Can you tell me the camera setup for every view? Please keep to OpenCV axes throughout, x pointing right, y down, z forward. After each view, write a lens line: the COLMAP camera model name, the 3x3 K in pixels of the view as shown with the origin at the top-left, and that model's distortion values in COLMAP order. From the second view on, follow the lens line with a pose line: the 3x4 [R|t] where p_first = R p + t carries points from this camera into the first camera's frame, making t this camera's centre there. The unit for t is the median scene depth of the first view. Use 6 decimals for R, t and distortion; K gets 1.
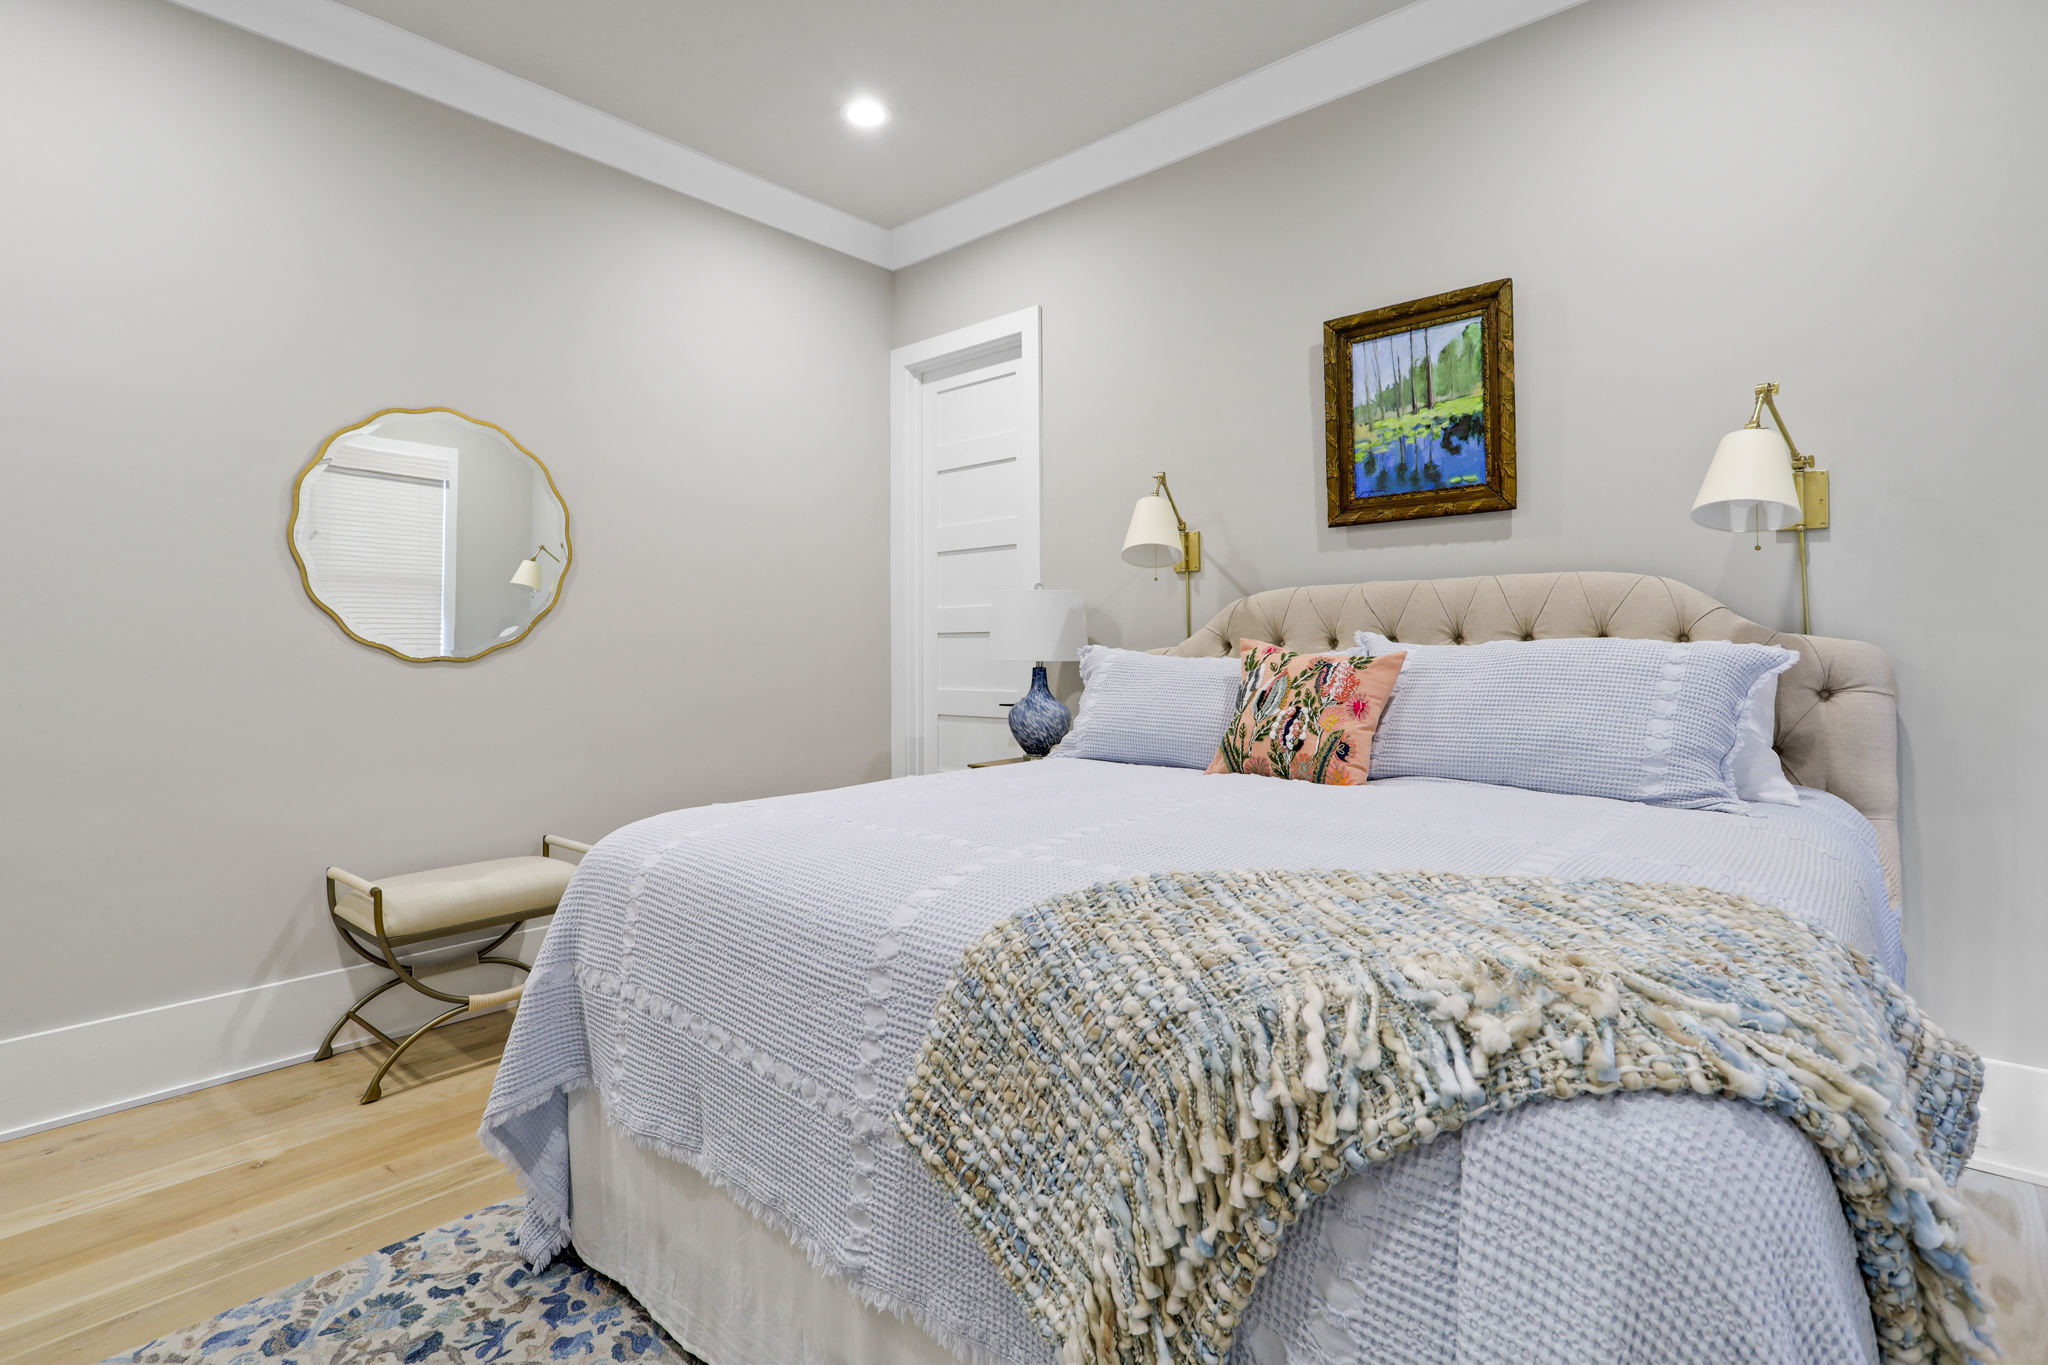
lens RADIAL K [[975.2, 0, 979.4], [0, 975.2, 642.7], [0, 0, 1]] dist [0.004148, 0.000797]
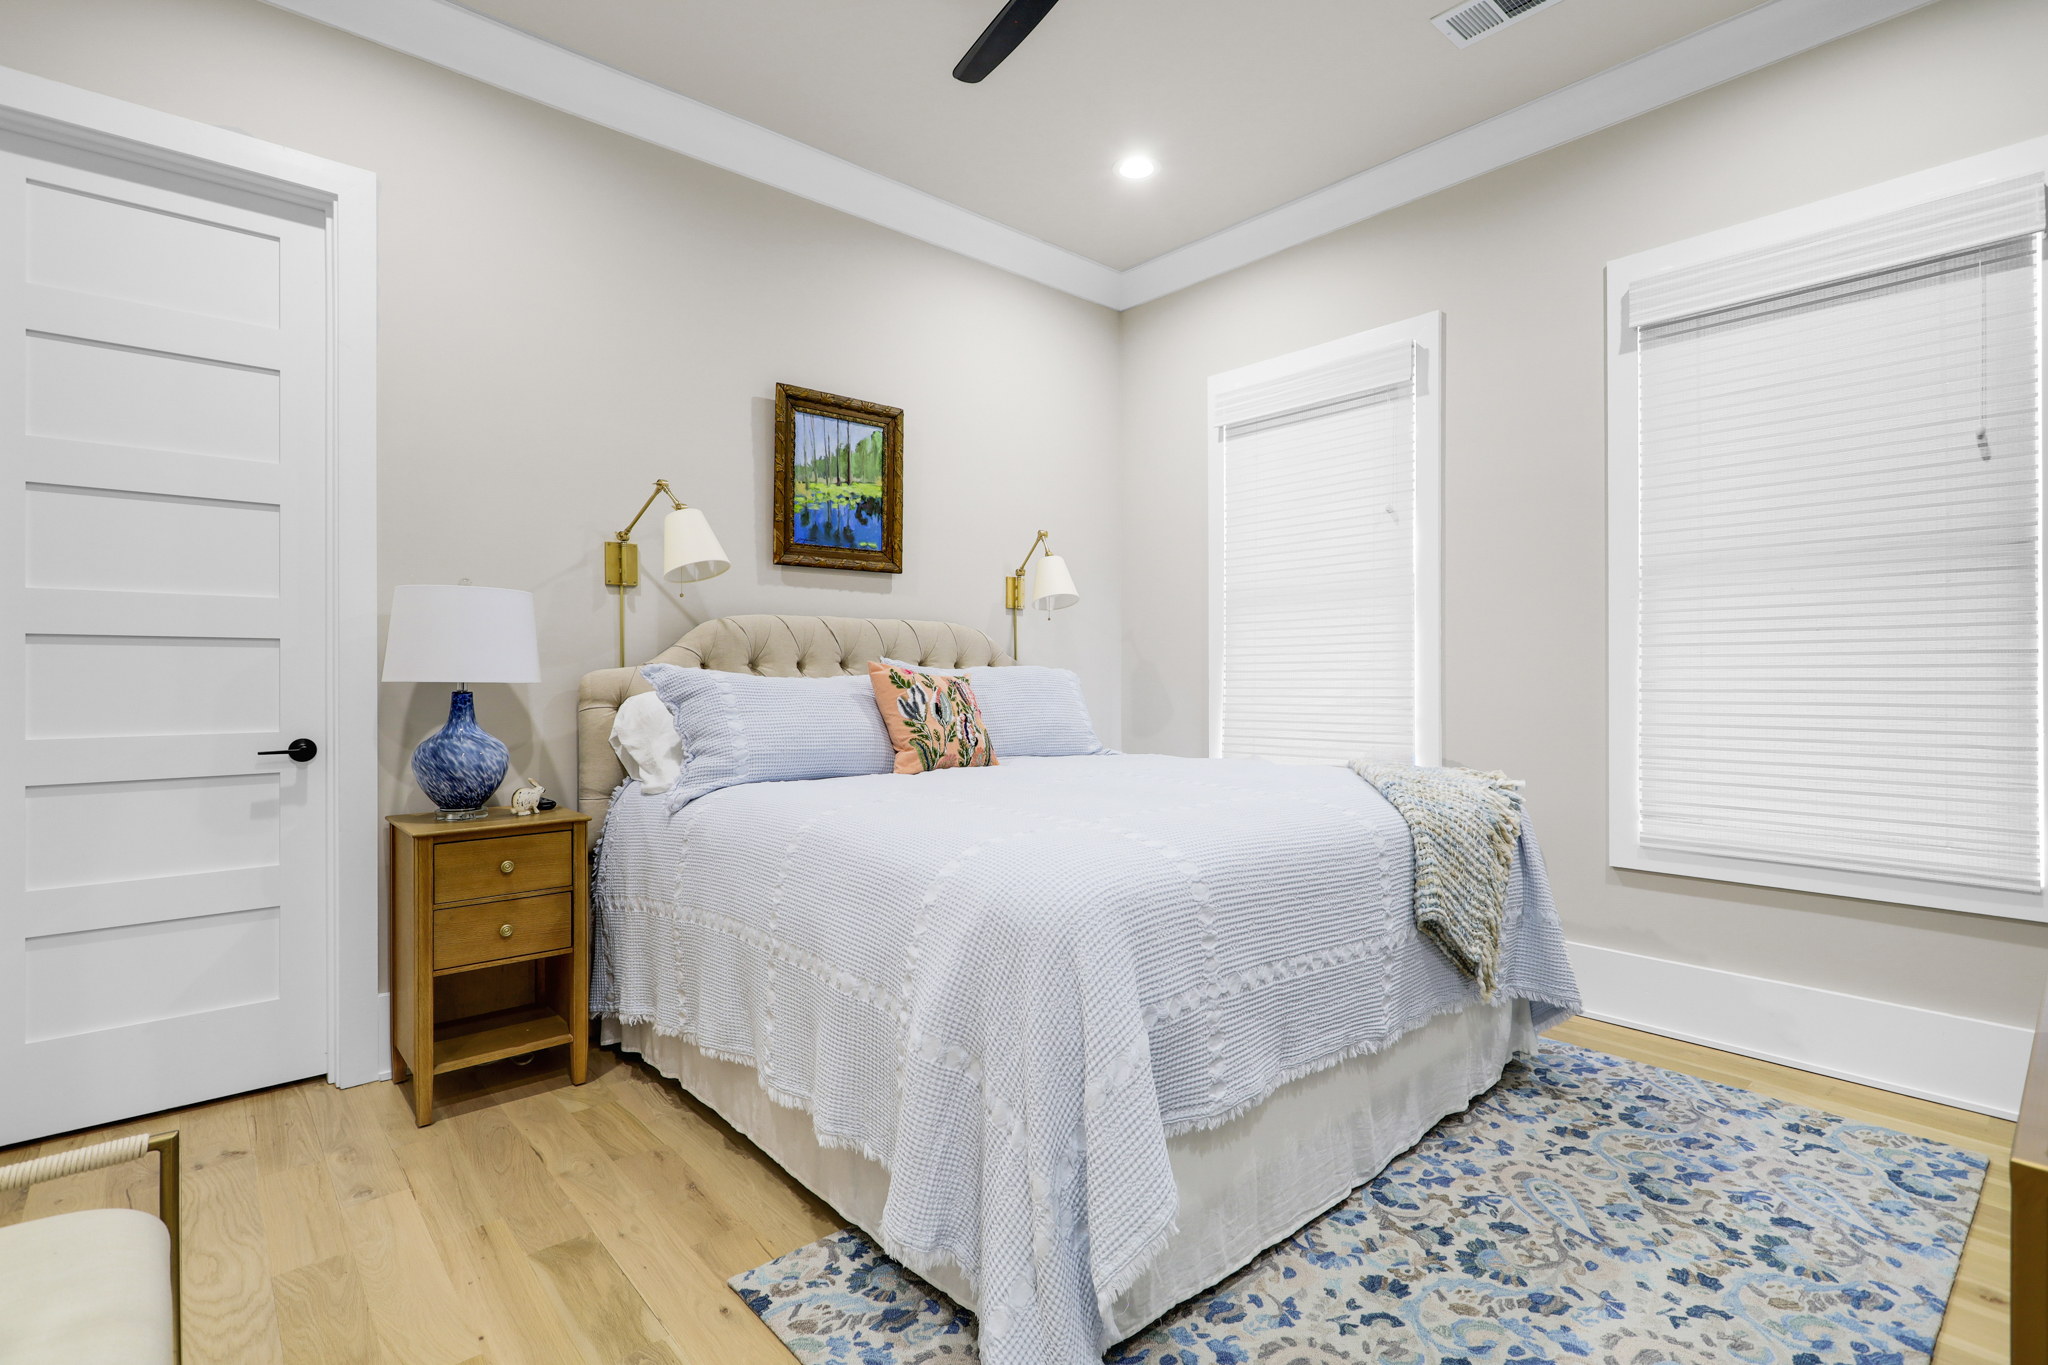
lens RADIAL K [[975.2, 0, 1019.8], [0, 975.2, 680.8], [0, 0, 1]] dist [0.004148, 0.000797]
pose [[0.112415, 0.002720, 0.993658, -0.784945], [-0.005860, 0.999981, -0.002074, 0.019649], [-0.993644, -0.005589, 0.112429, 0.626529]]
